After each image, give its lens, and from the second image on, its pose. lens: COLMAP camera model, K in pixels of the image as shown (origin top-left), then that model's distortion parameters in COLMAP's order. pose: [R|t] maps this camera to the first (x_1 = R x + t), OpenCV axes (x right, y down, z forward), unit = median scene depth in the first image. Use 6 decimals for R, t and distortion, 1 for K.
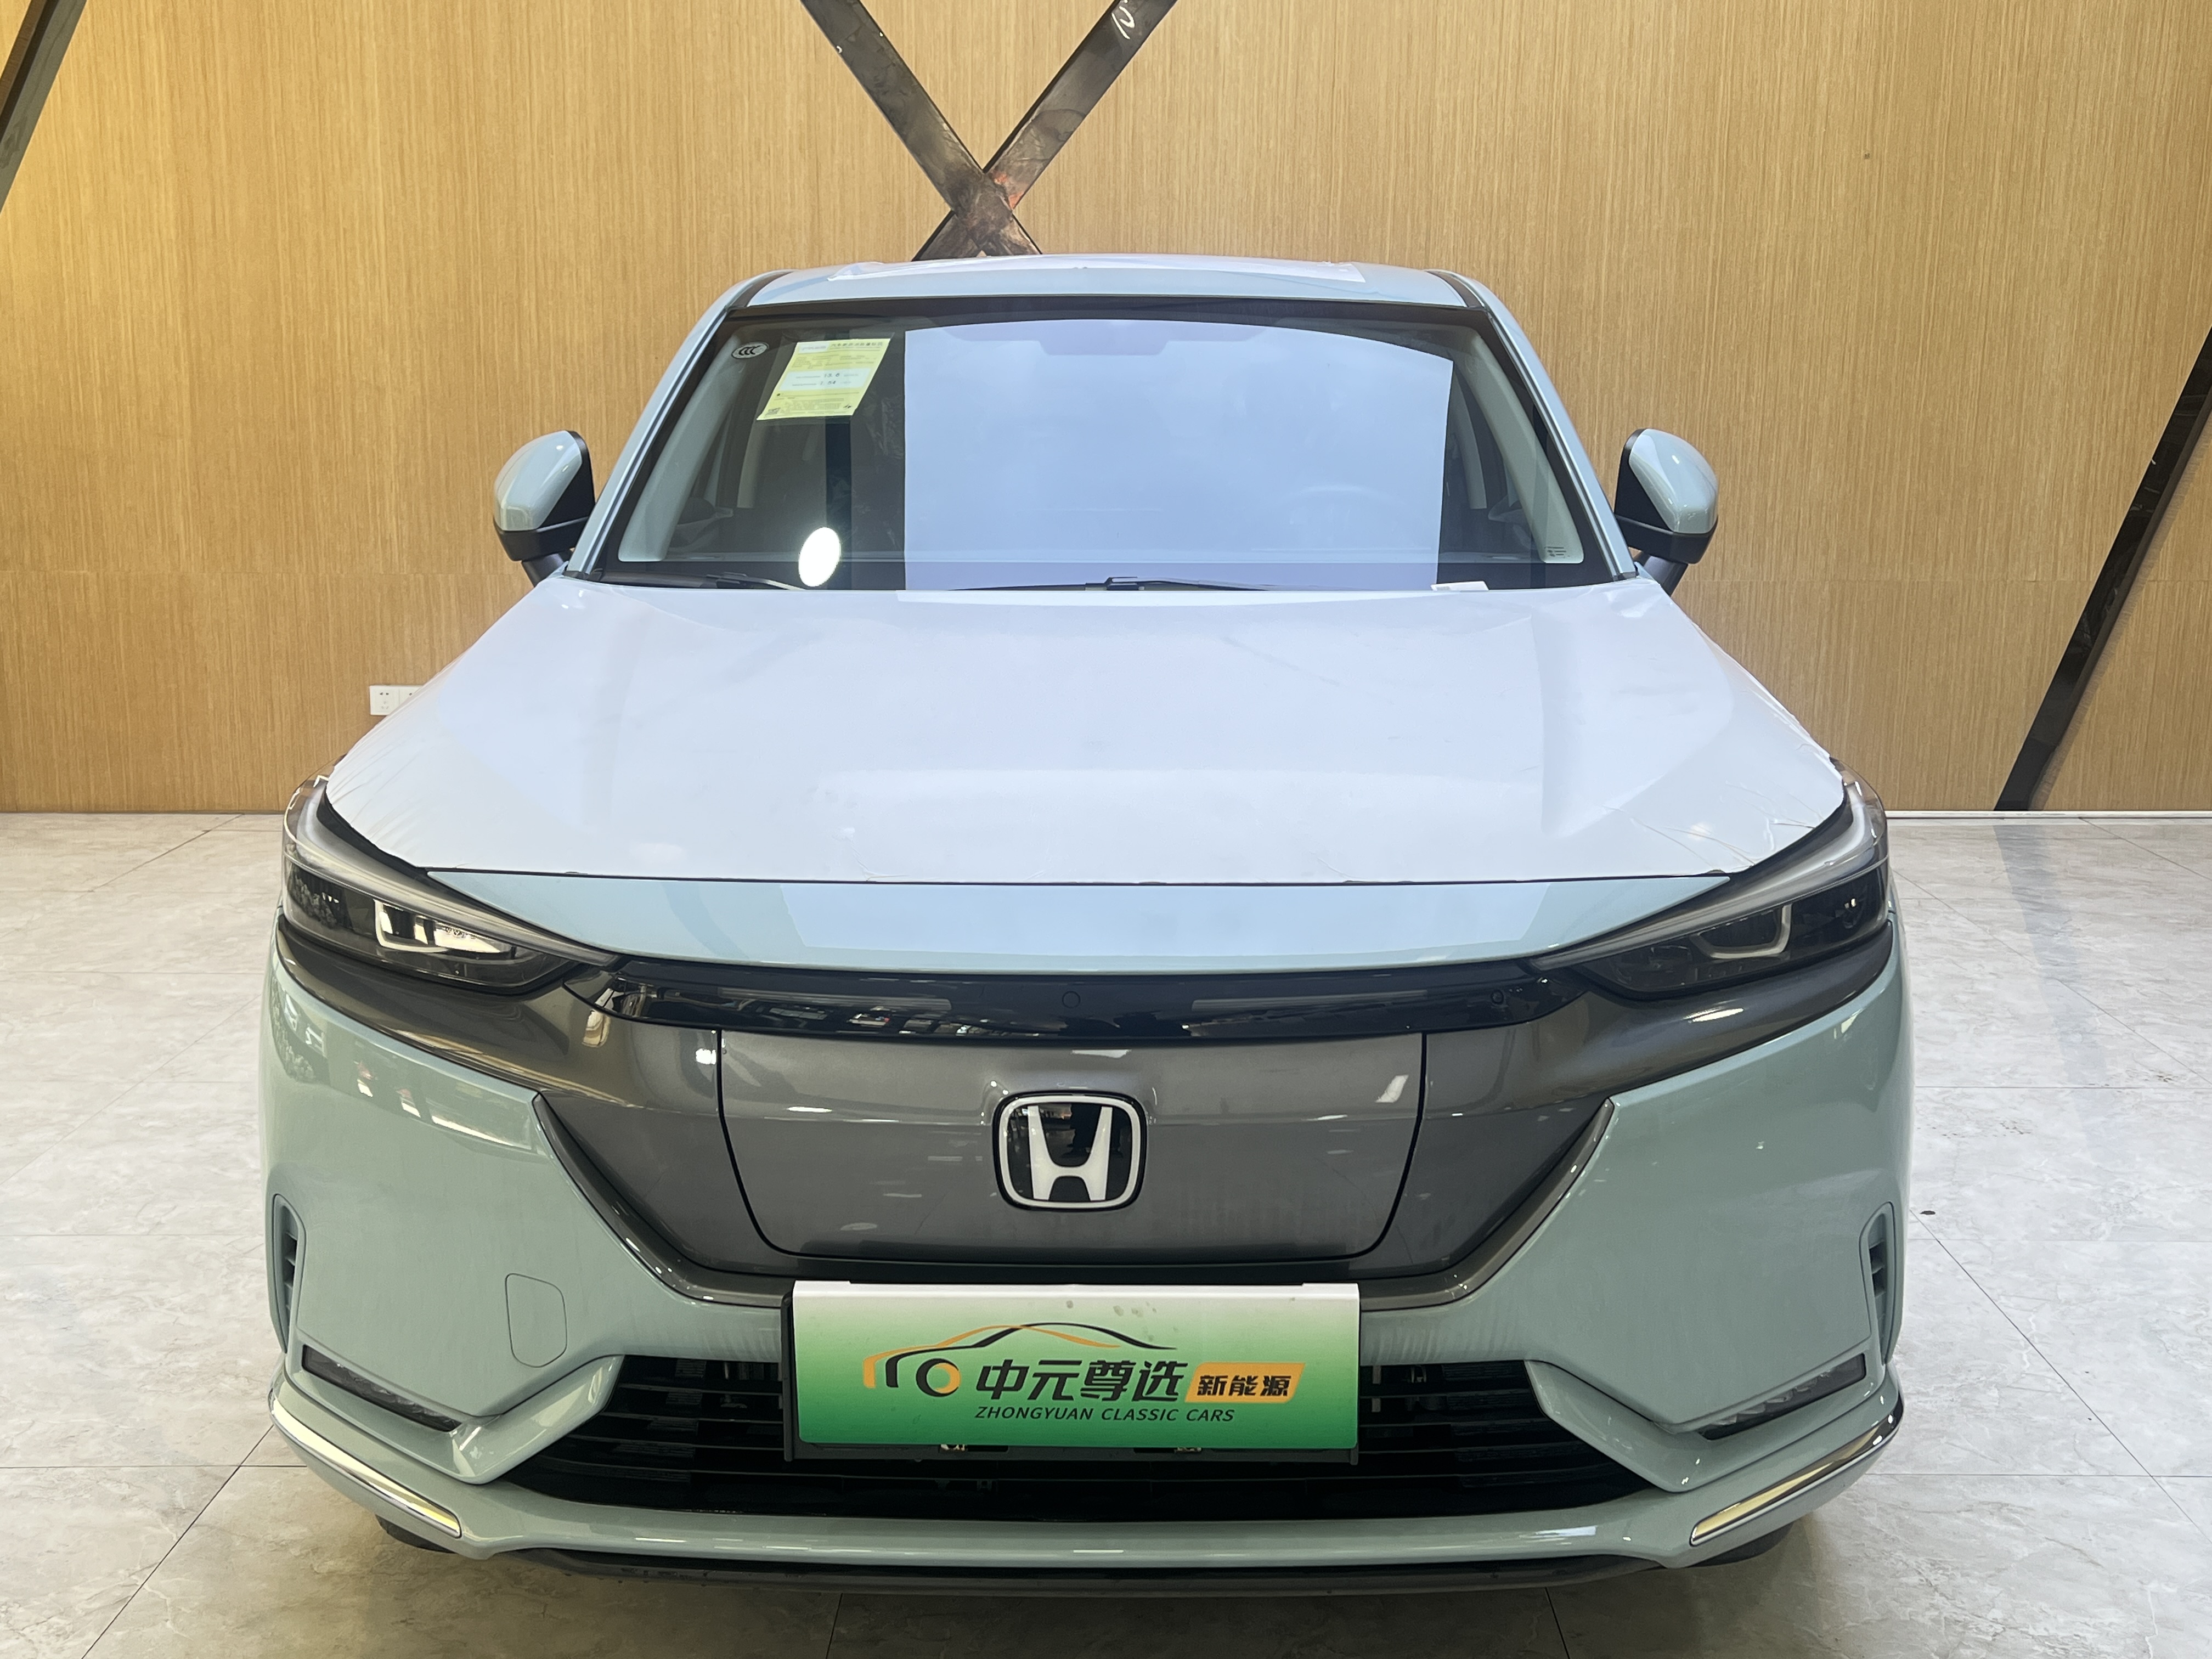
lens RADIAL K [[2307.2, 0, 1106.0], [0, 2307.2, 829.5], [0, 0, 1]] dist [0.086858, -0.192205]
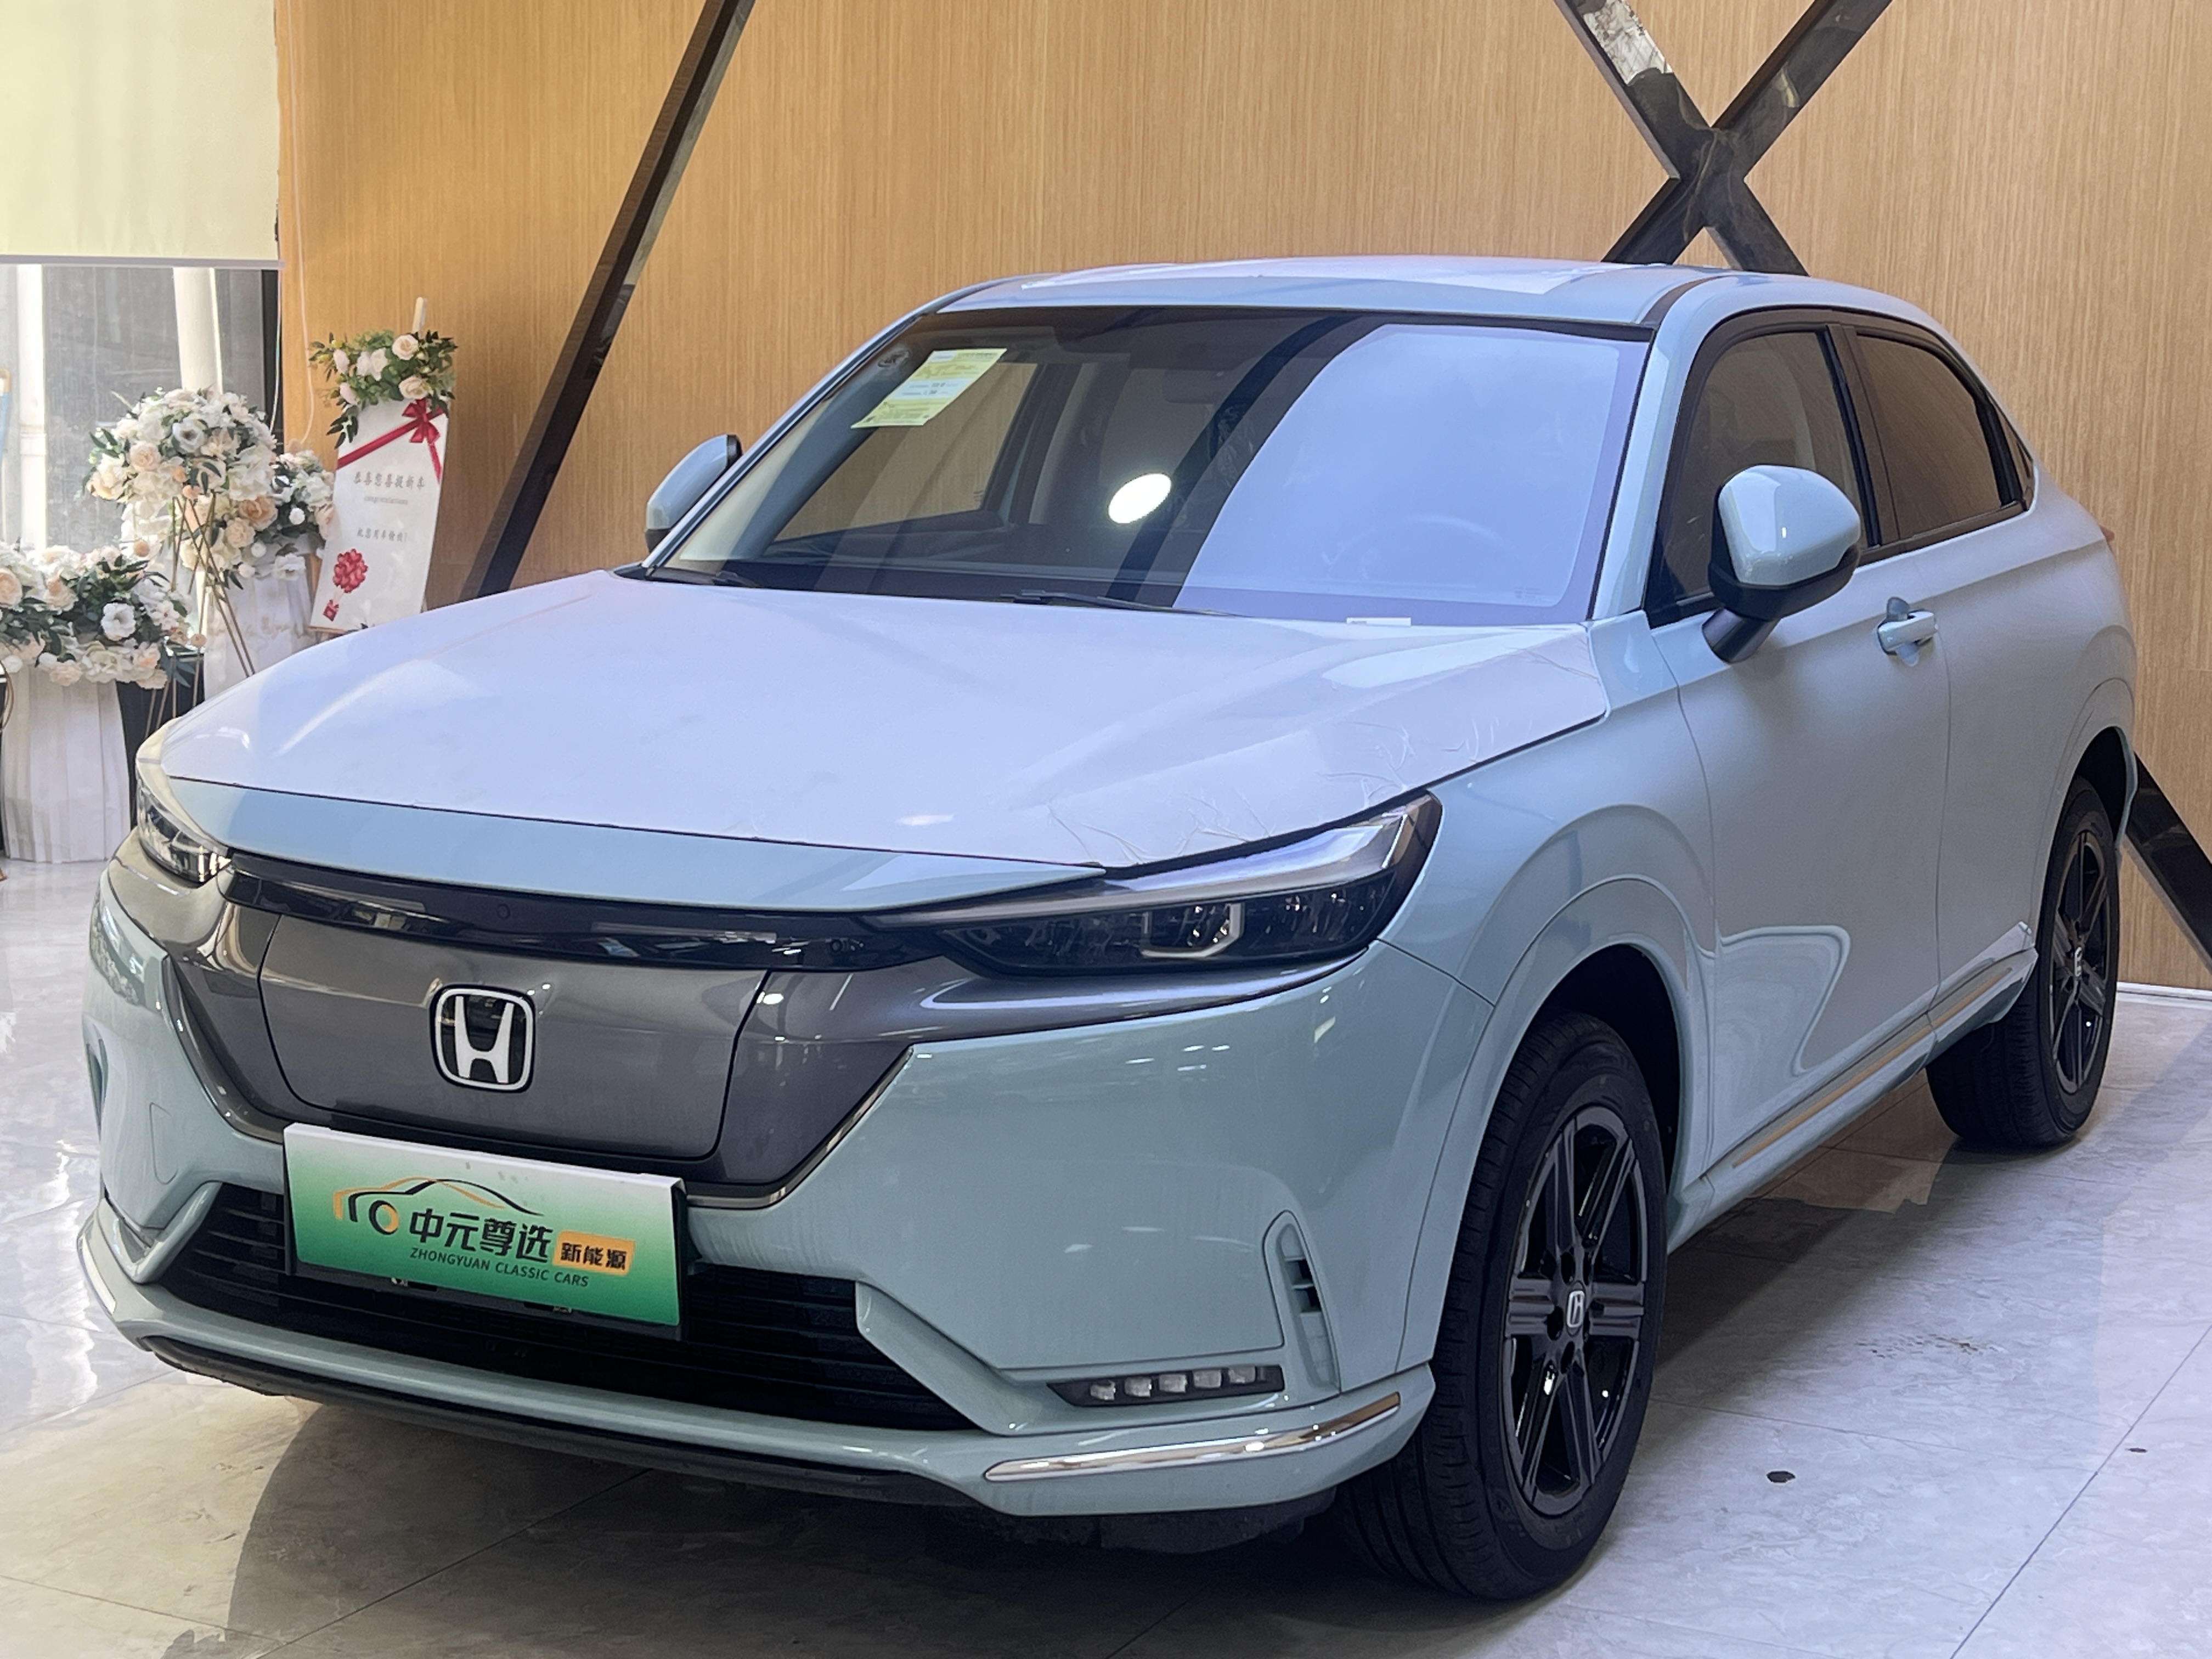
lens RADIAL K [[3409.2, 0, 1106.0], [0, 3409.2, 829.5], [0, 0, 1]] dist [0.185466, -0.664080]
pose [[0.895890, 0.077344, -0.437492, 0.297116], [-0.103099, 0.994041, -0.035390, 0.017782], [0.432148, 0.076810, 0.898526, -0.130999]]
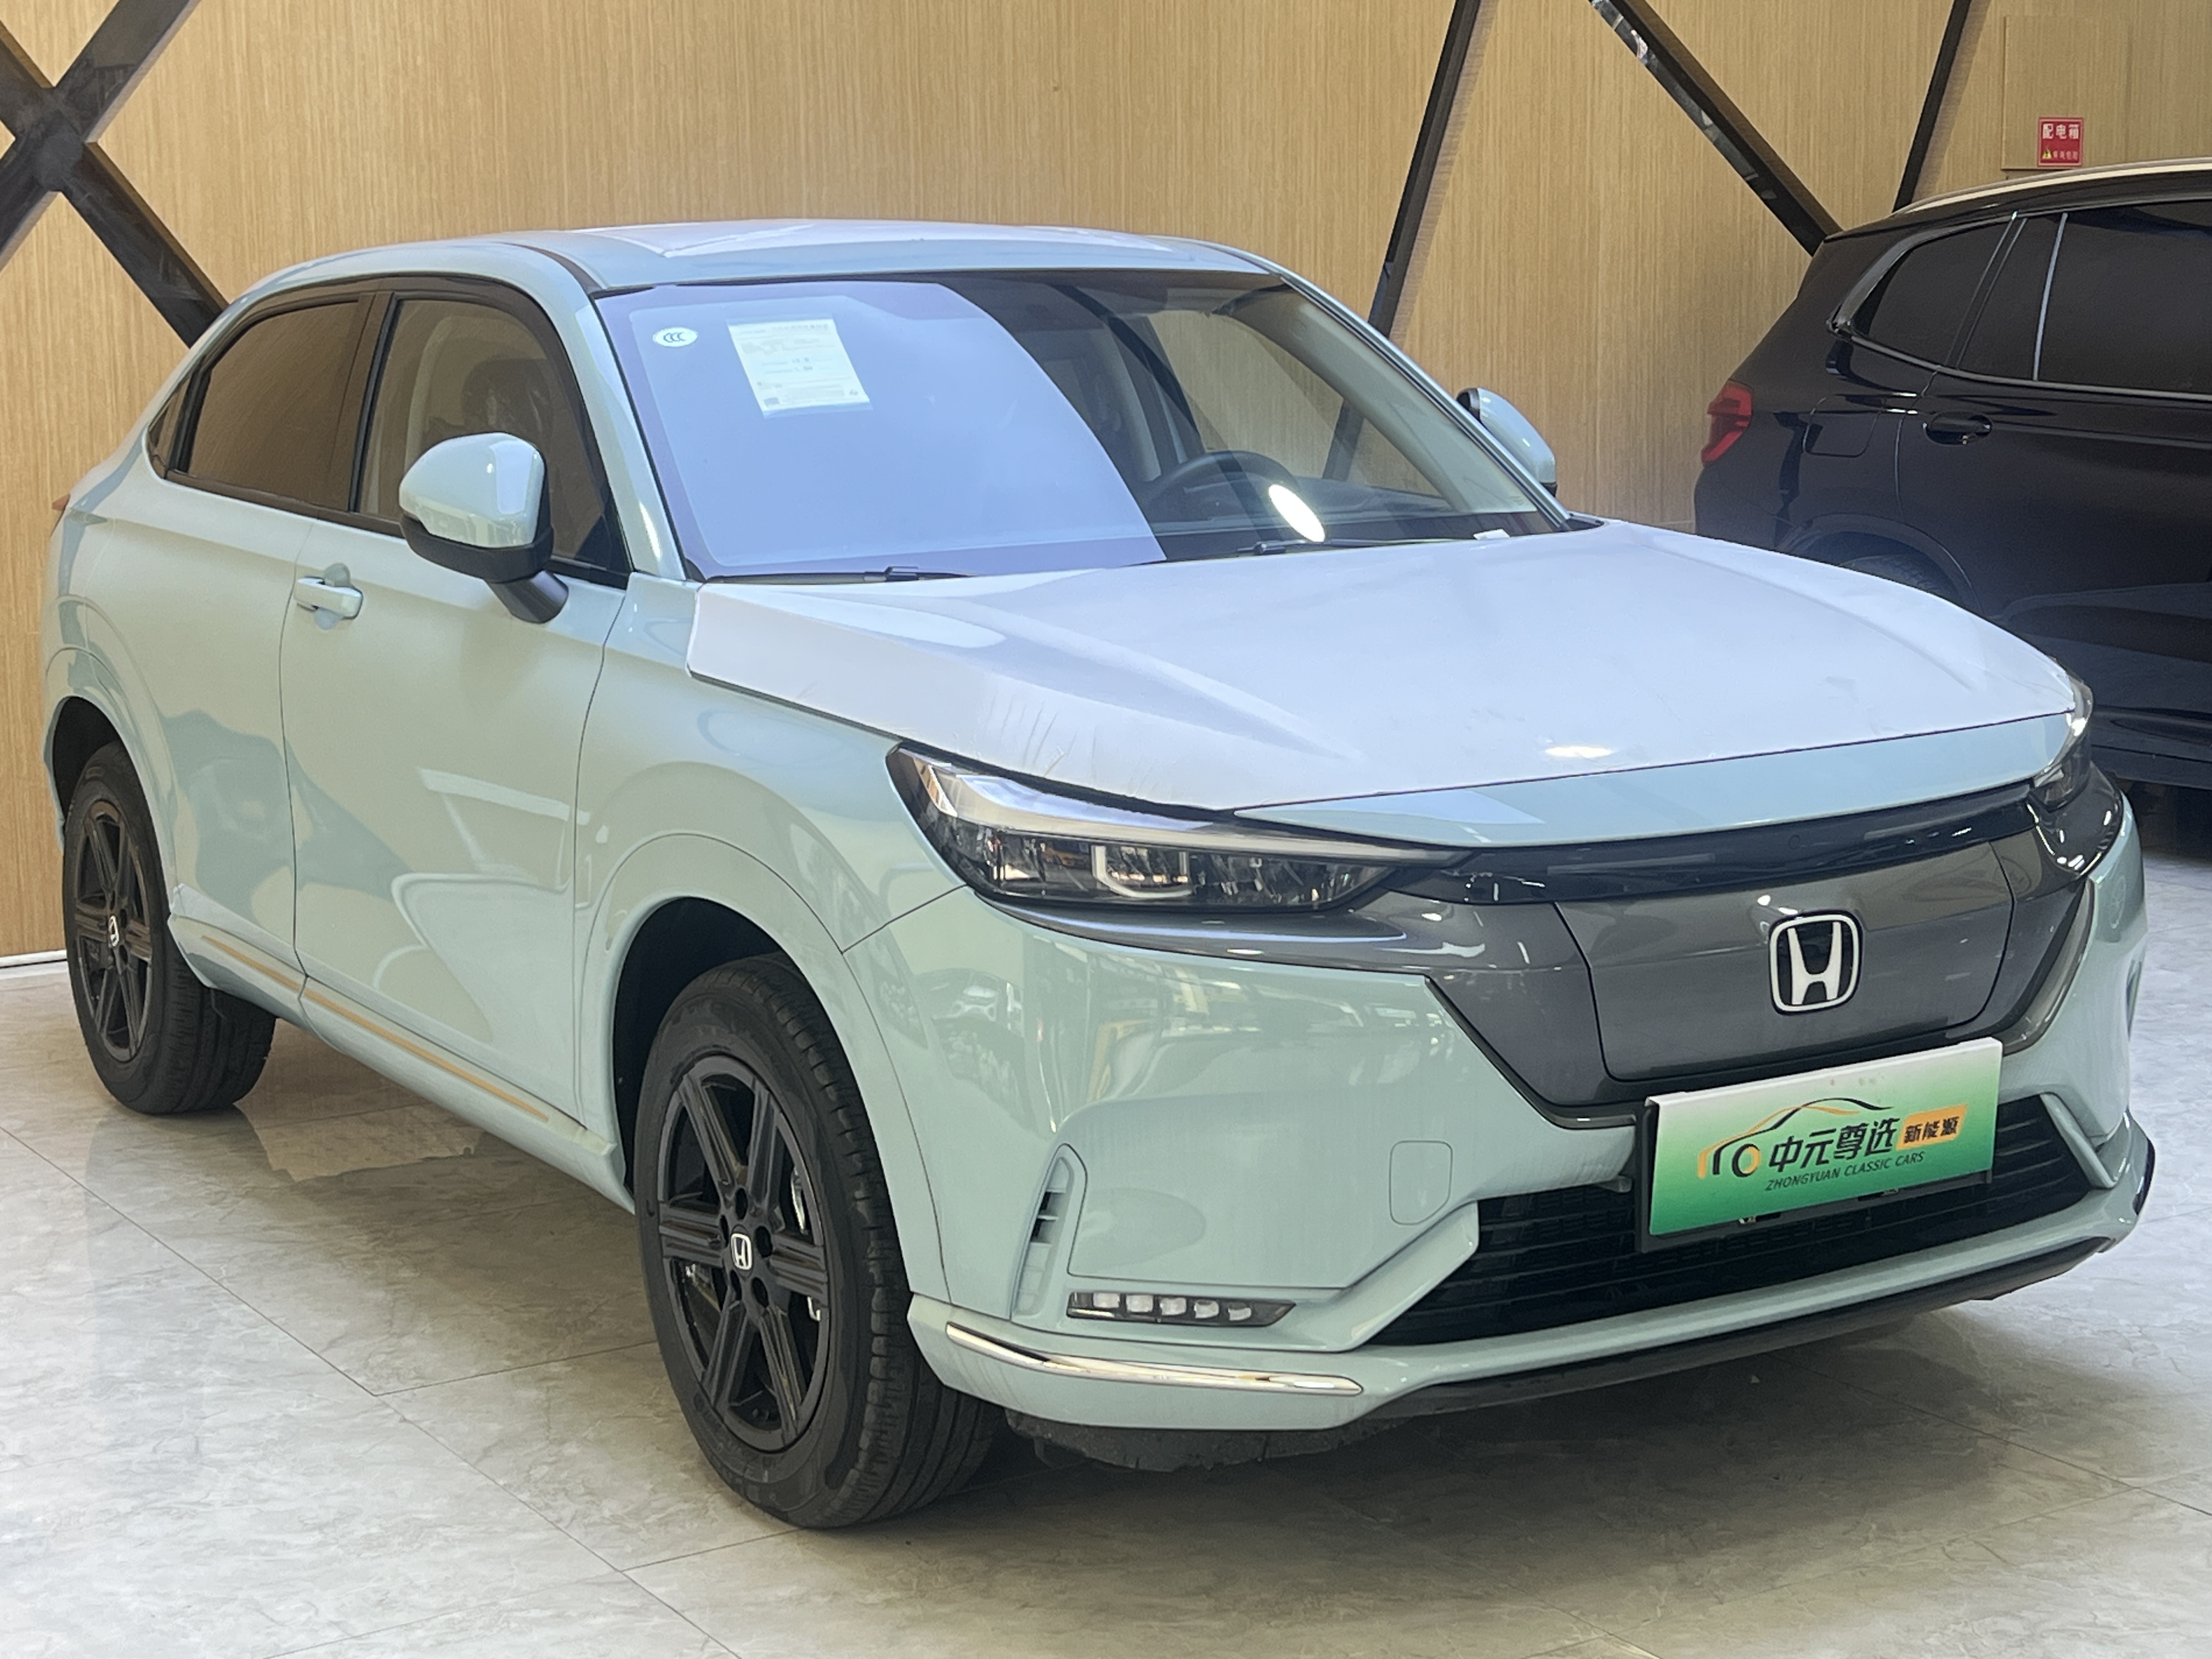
lens RADIAL K [[3409.2, 0, 1106.0], [0, 3409.2, 829.5], [0, 0, 1]] dist [0.185466, -0.664080]
pose [[0.847562, -0.102069, 0.520788, -0.373771], [0.127299, 0.991782, -0.012796, 0.012348], [-0.515202, 0.077141, 0.853590, -0.113538]]
